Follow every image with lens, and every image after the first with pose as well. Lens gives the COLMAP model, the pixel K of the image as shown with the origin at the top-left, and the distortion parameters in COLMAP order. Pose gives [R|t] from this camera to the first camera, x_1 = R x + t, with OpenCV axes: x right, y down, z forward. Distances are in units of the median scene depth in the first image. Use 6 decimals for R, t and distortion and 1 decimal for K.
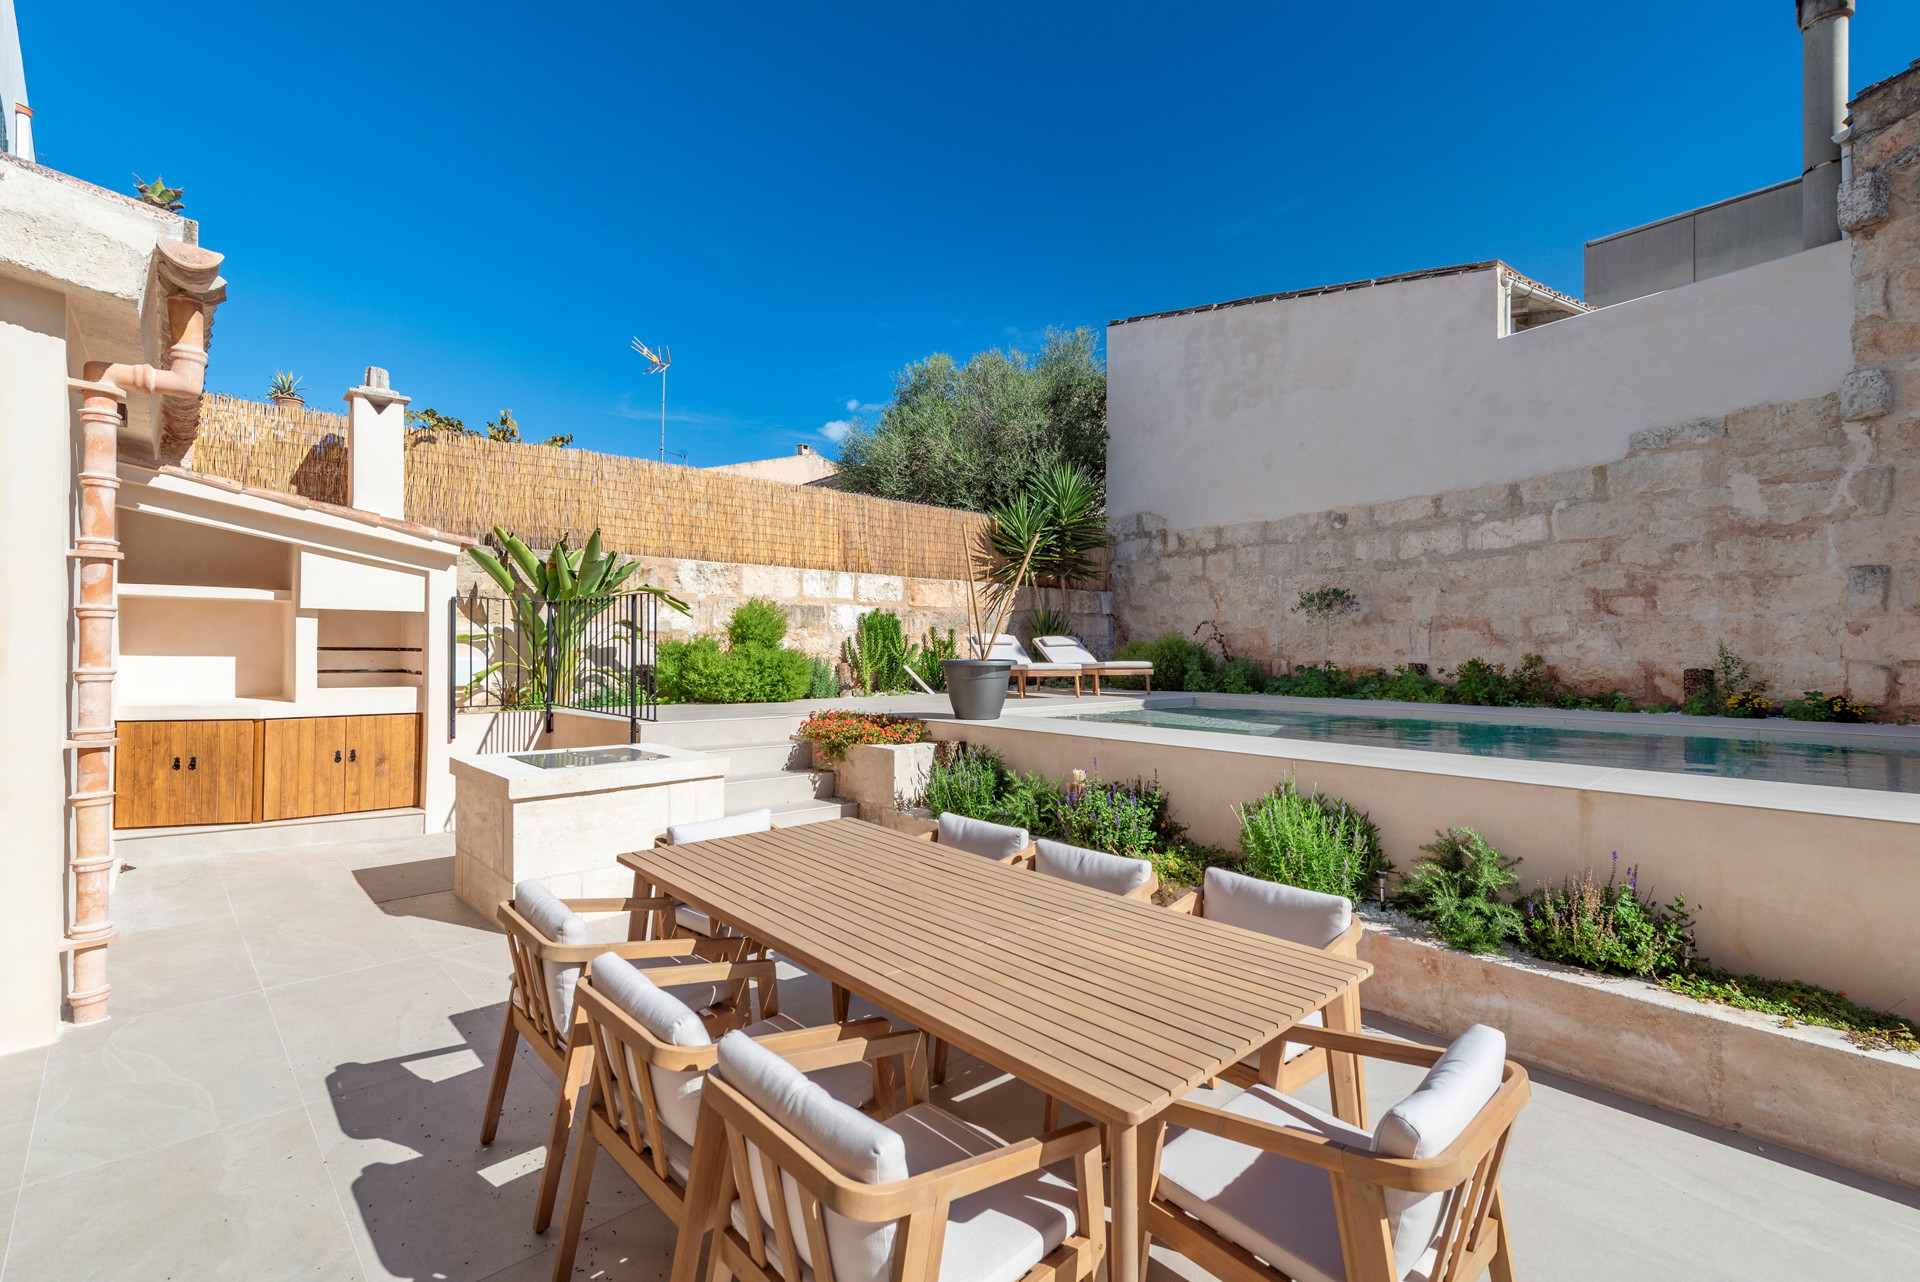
lens RADIAL K [[862.1, 0, 946.2], [0, 862.1, 638.2], [0, 0, 1]] dist [0.000518, 0.000007]
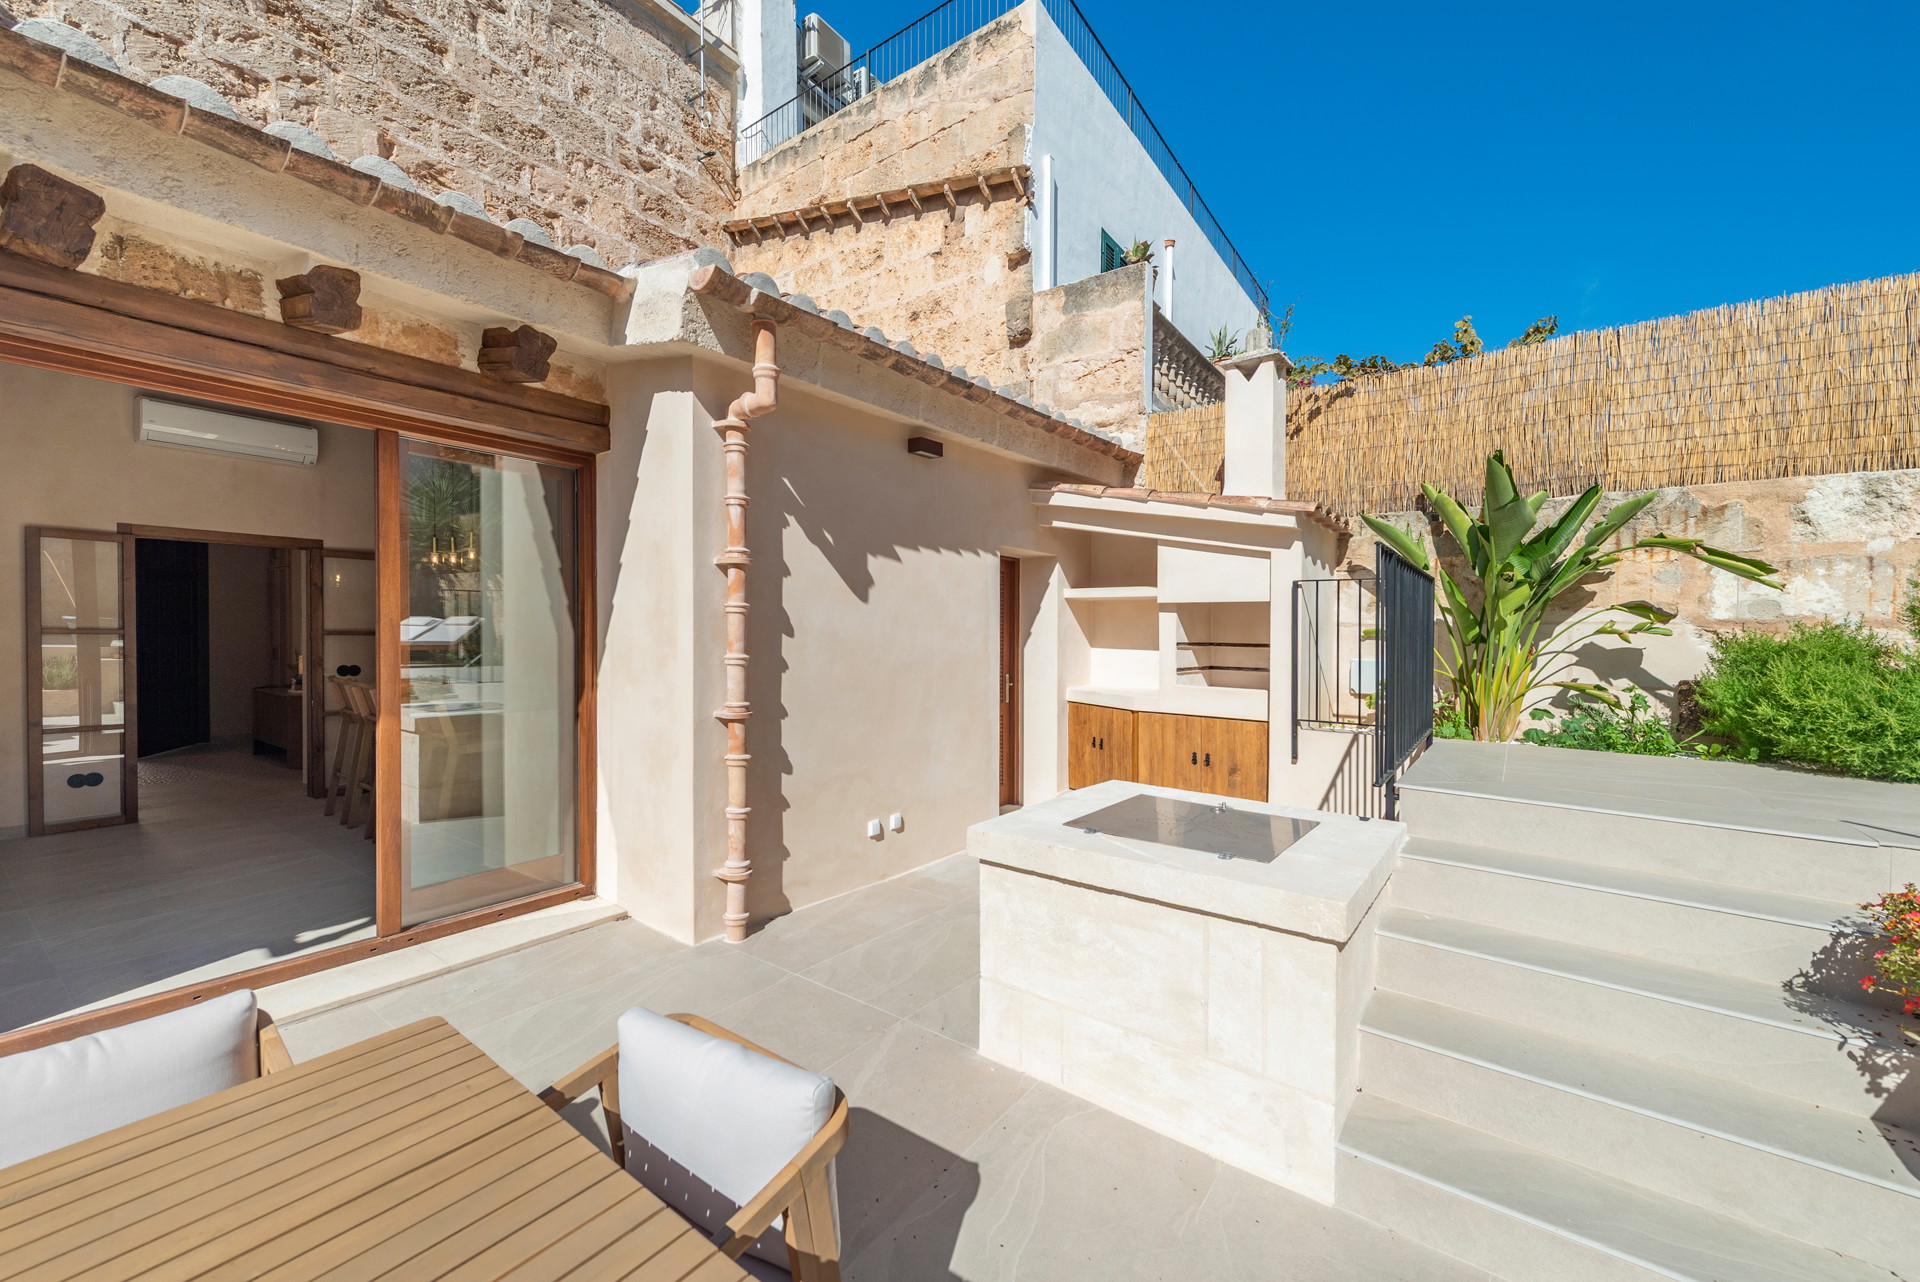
lens RADIAL K [[759.5, 0, 947.6], [0, 759.5, 645.9], [0, 0, 1]] dist [0.006903, -0.001020]
pose [[0.167424, 0.011443, -0.985818, 0.042952], [-0.002566, 0.999934, 0.011171, 0.003339], [0.985882, 0.000660, 0.167443, 0.368170]]
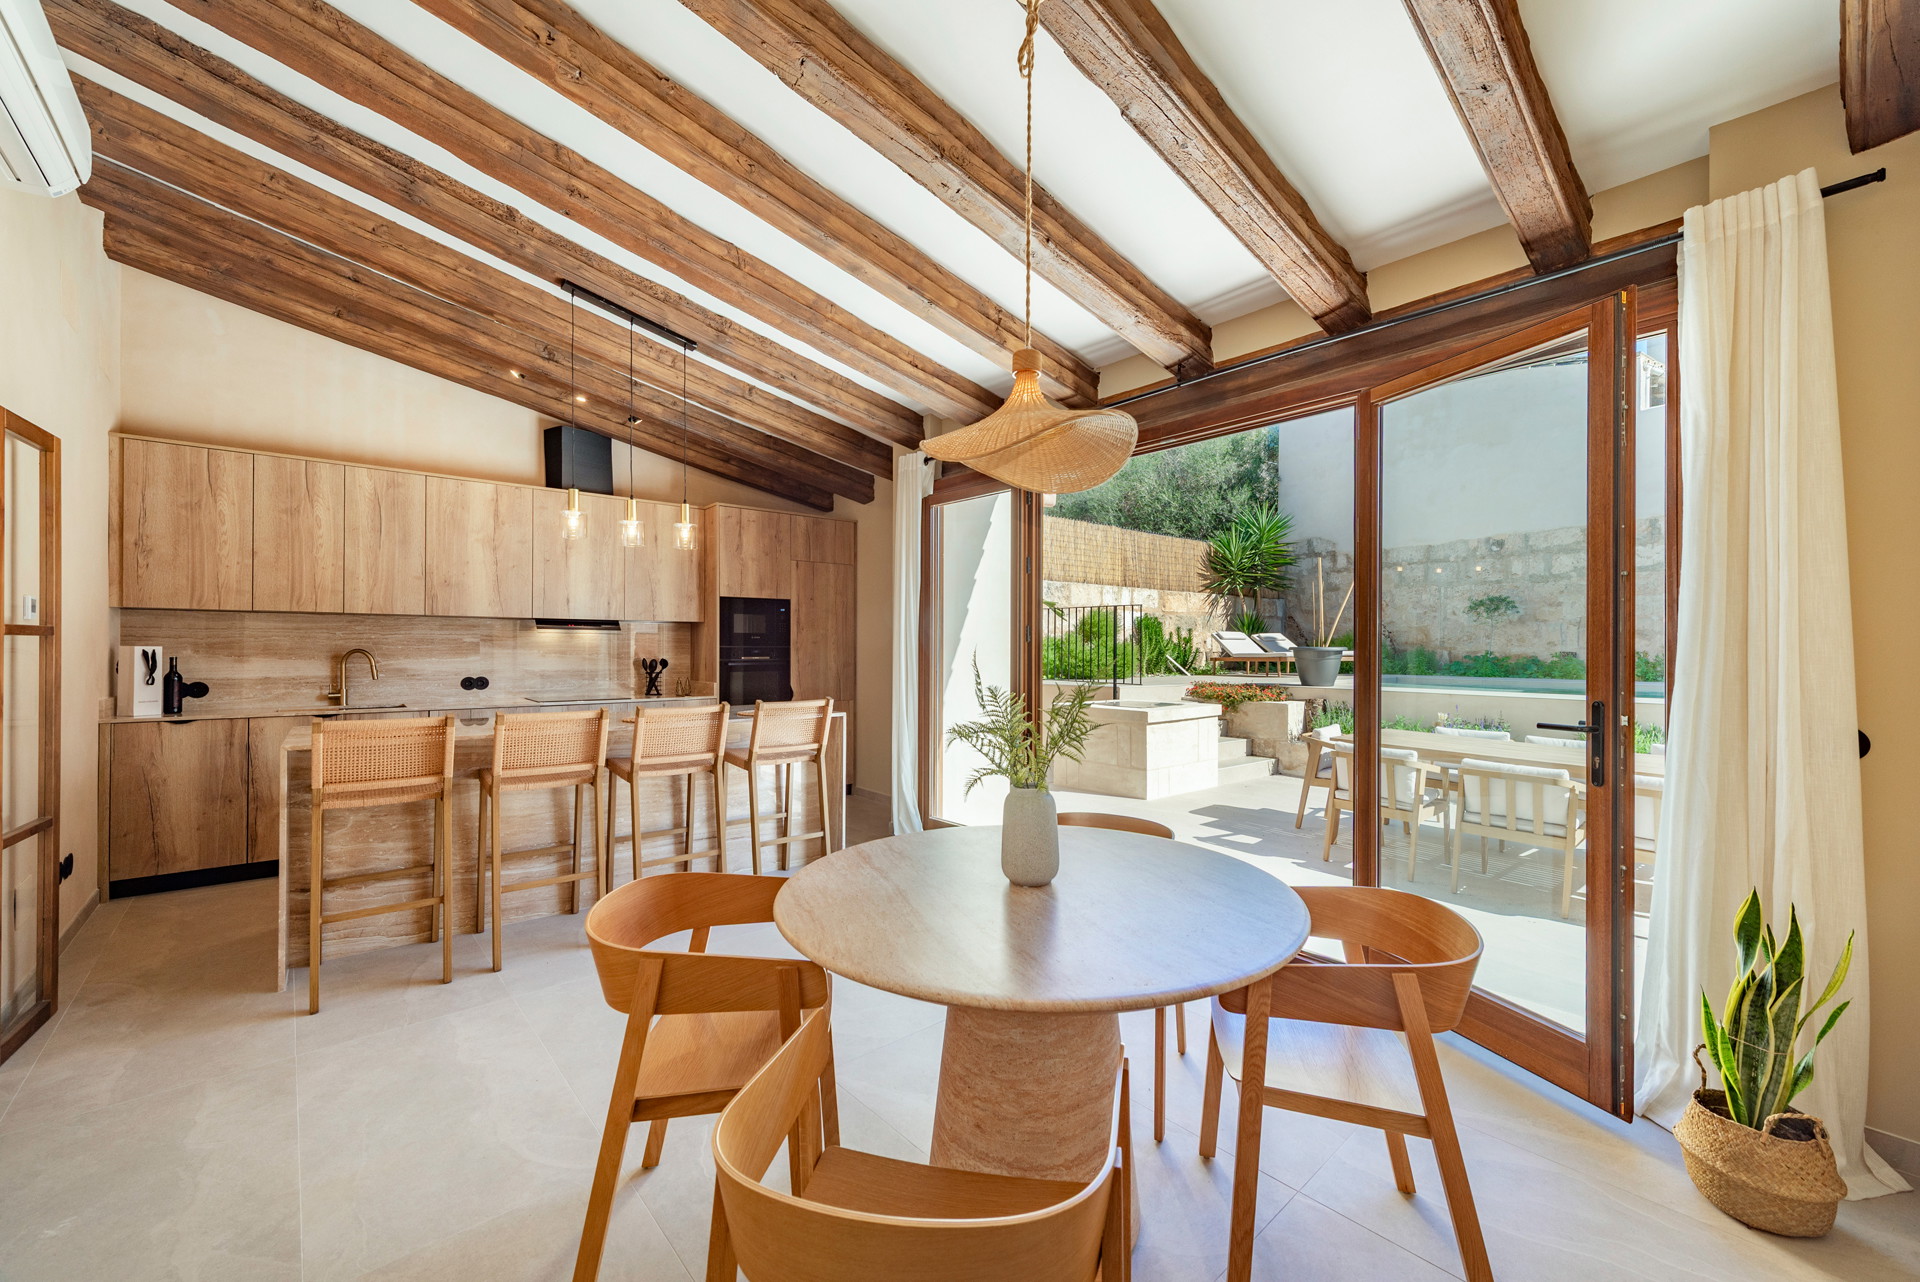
lens RADIAL K [[759.5, 0, 952.5], [0, 759.5, 645.1], [0, 0, 1]] dist [0.006903, -0.001020]
pose [[0.997813, -0.003716, -0.065997, -0.322197], [0.004381, 0.999941, 0.009926, 0.002577], [0.065956, -0.010194, 0.997770, -0.240377]]
